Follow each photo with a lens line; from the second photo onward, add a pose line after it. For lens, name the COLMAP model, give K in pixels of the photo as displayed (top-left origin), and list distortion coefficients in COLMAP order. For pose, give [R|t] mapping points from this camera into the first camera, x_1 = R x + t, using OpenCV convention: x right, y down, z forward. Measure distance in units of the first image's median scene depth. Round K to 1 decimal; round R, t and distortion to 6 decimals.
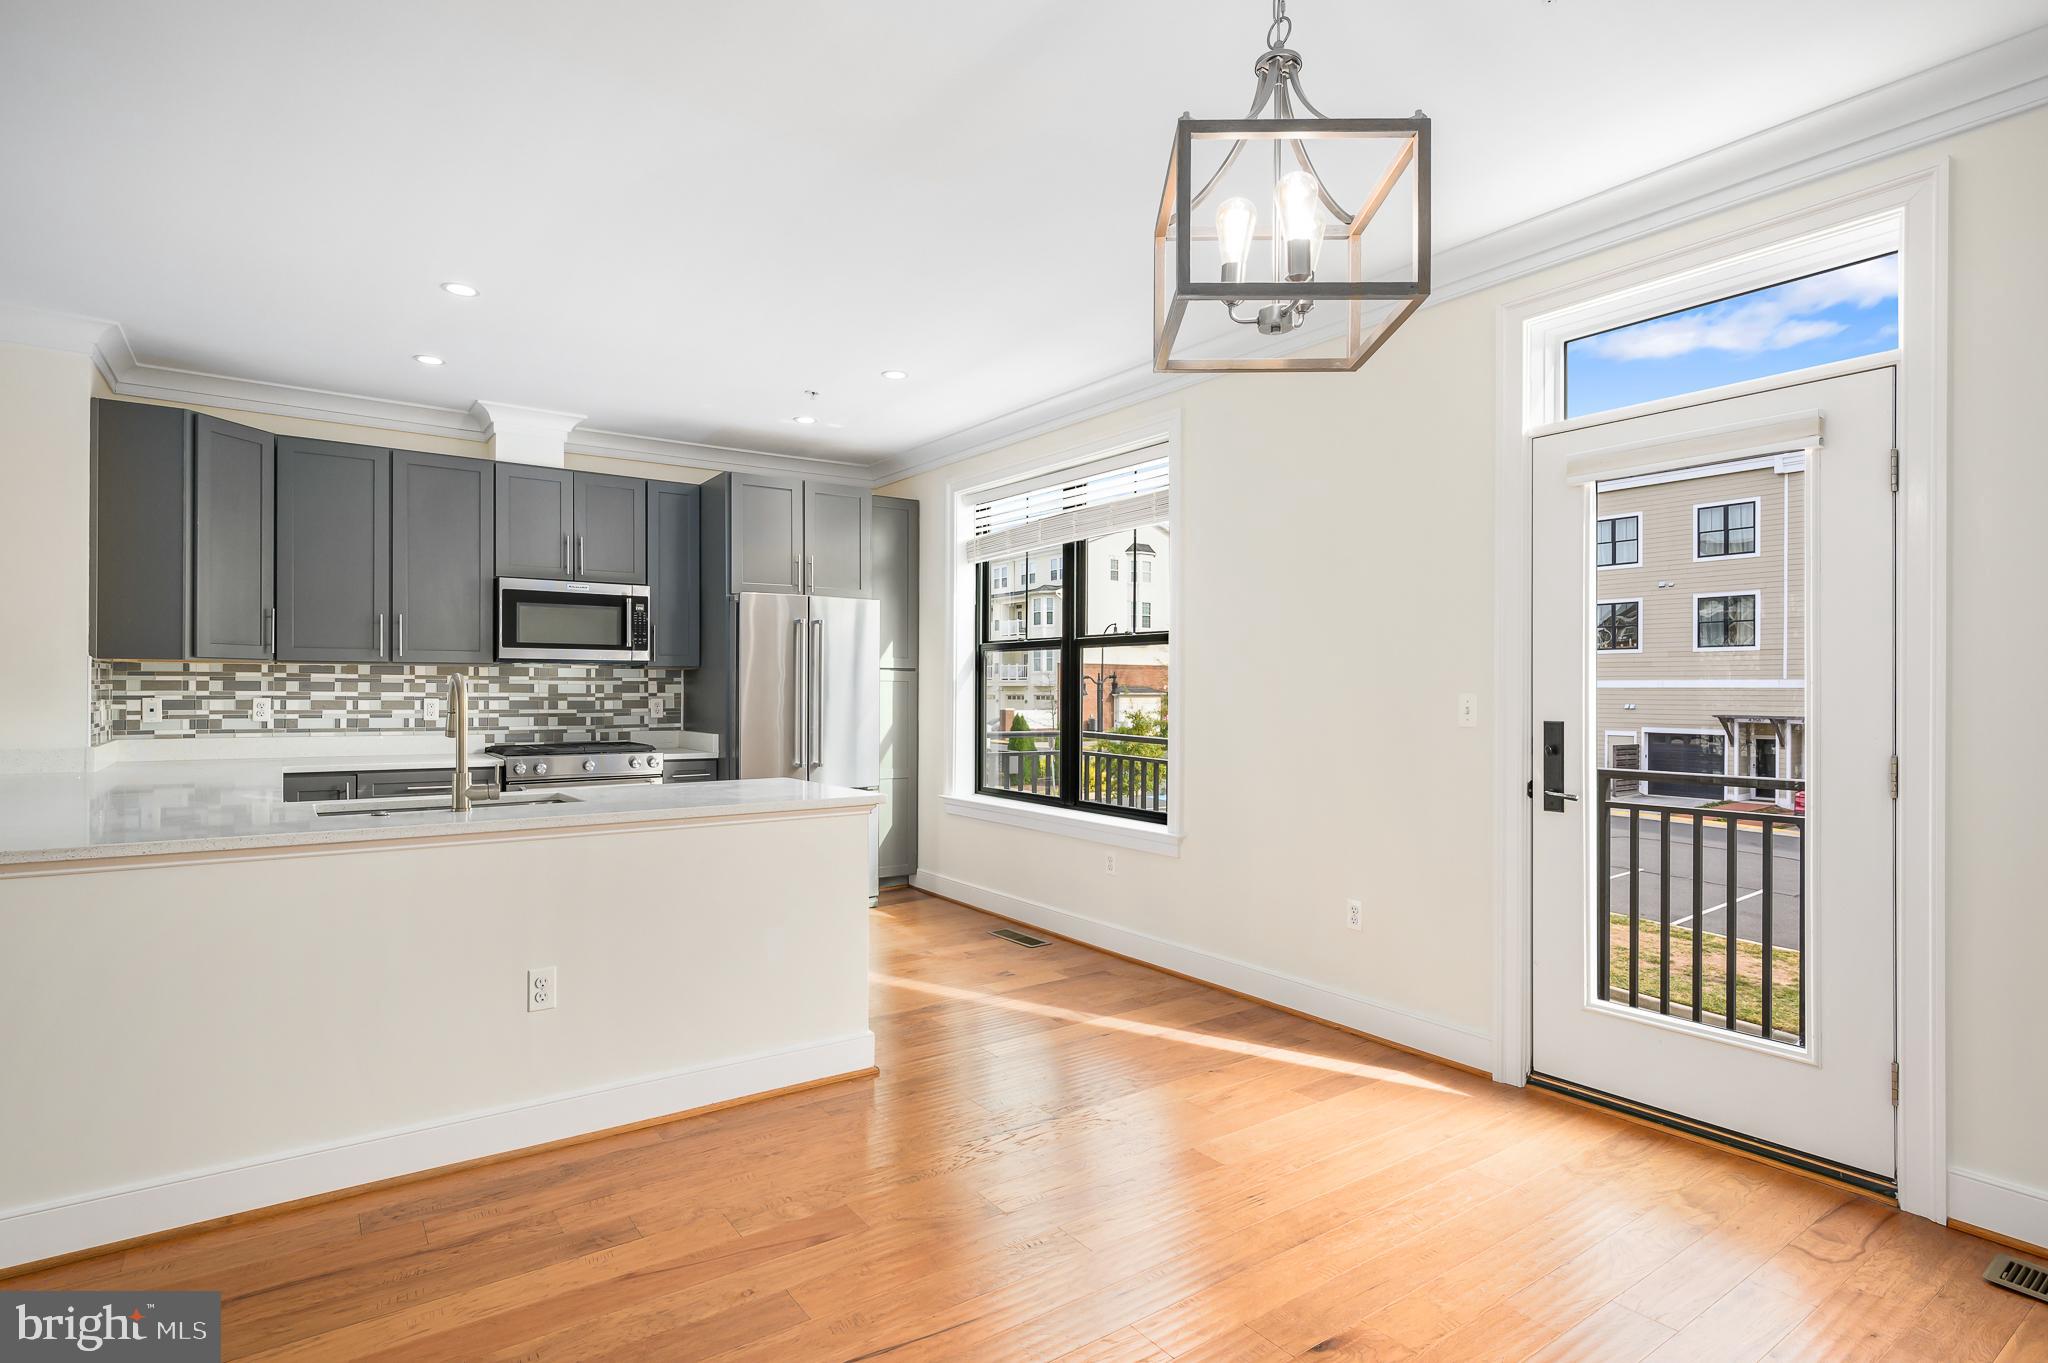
lens RADIAL K [[1032.1, 0, 1019.5], [0, 1032.1, 691.3], [0, 0, 1]] dist [-0.003889, 0.000024]
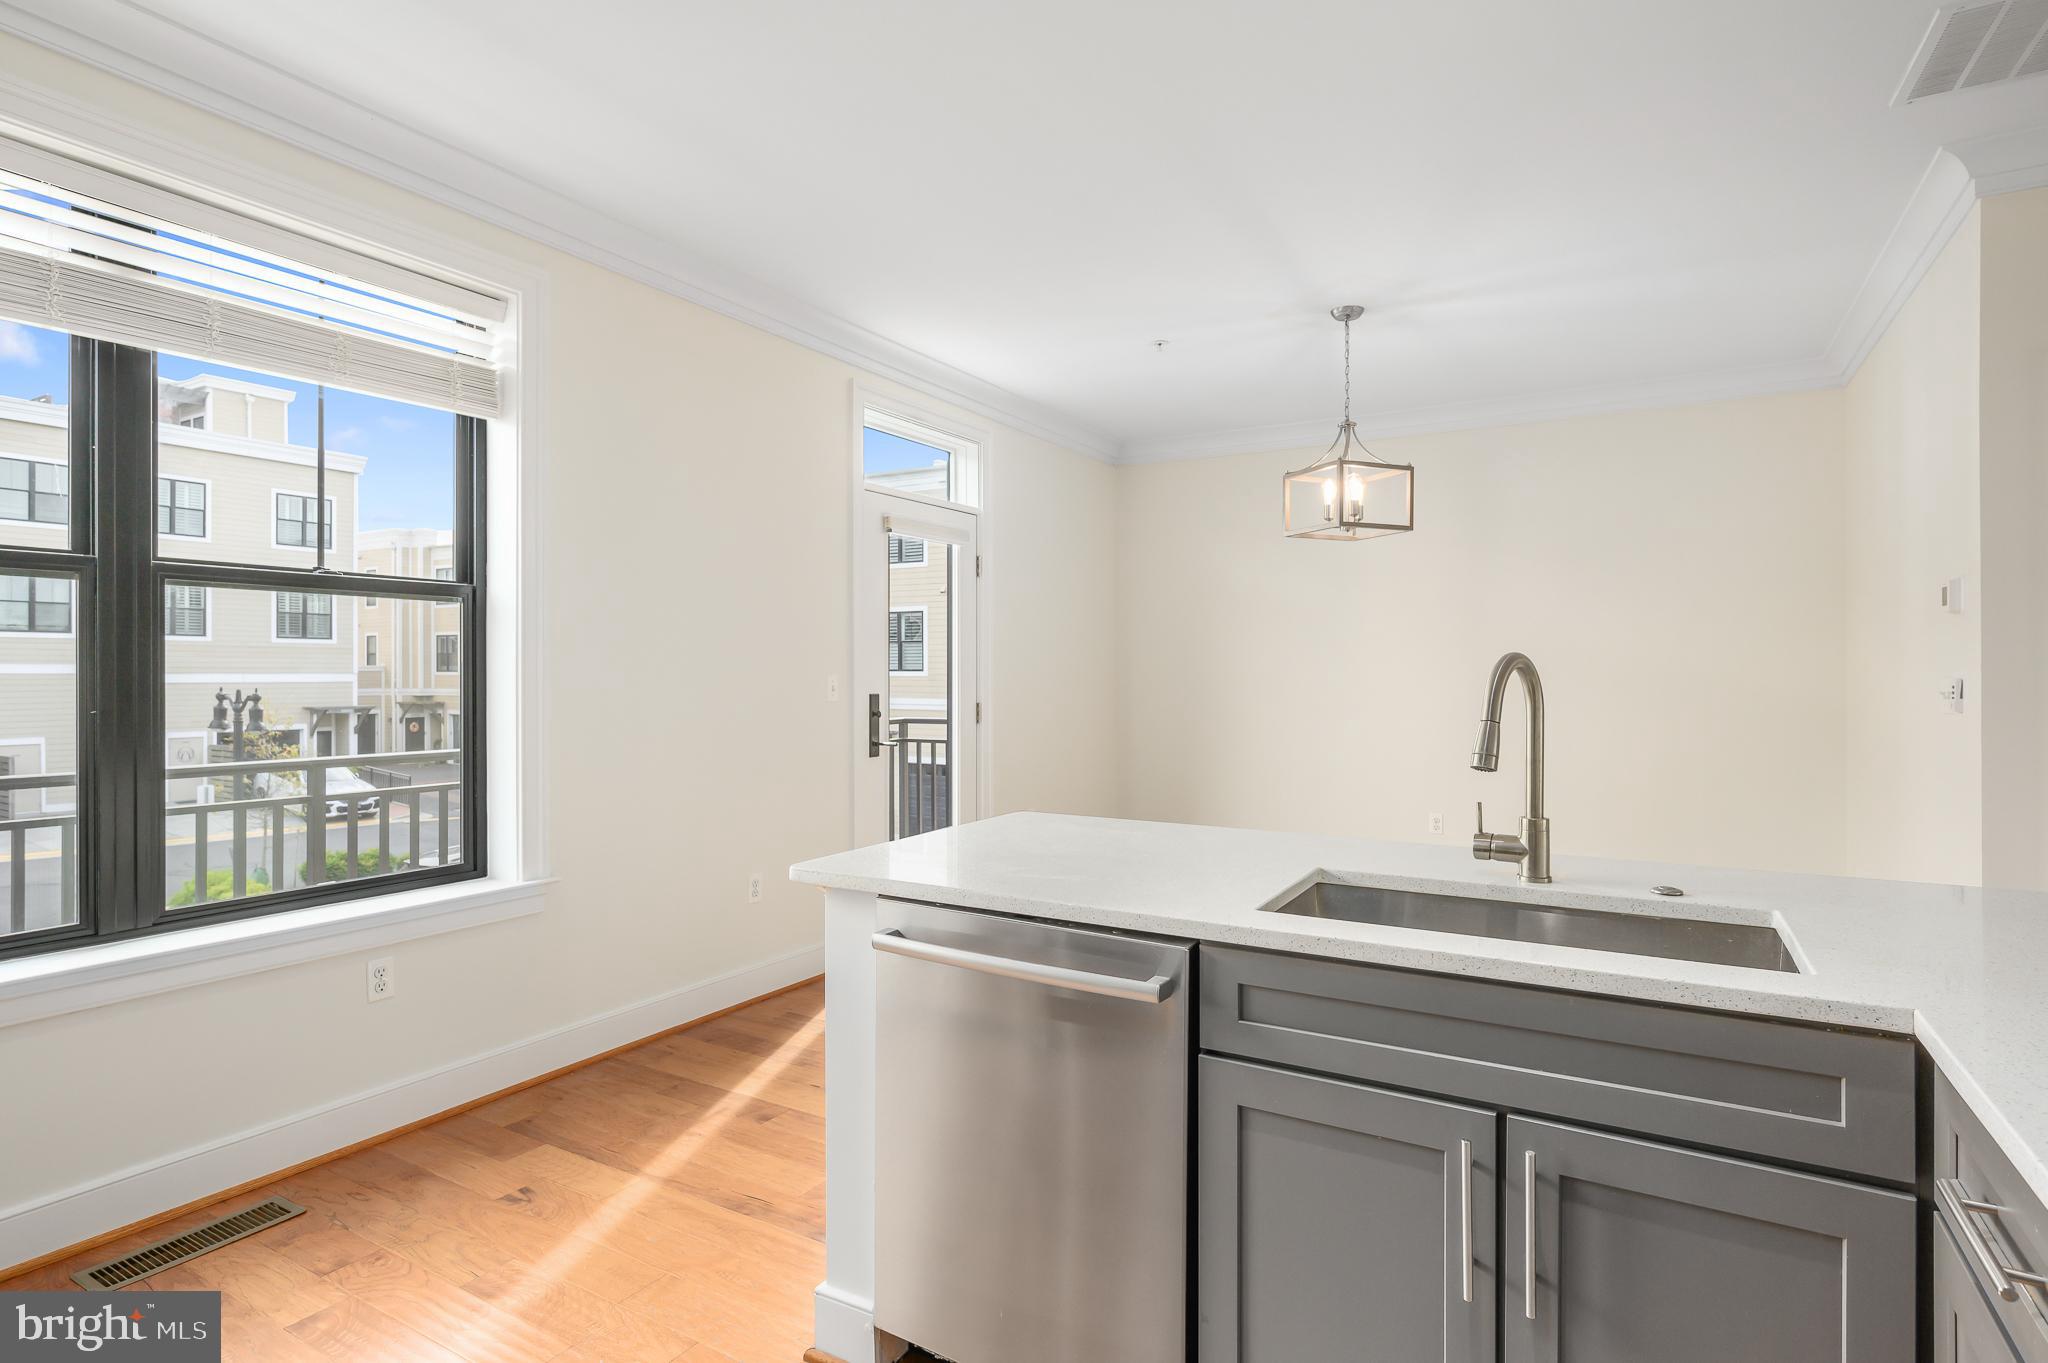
lens RADIAL K [[1045.6, 0, 1042.1], [0, 1045.6, 677.6], [0, 0, 1]] dist [-0.001904, 0.000028]
pose [[-0.419488, -0.010216, 0.907703, -0.500495], [-0.001455, 0.999943, 0.010581, -0.004987], [-0.907760, 0.003117, -0.419479, 0.782978]]
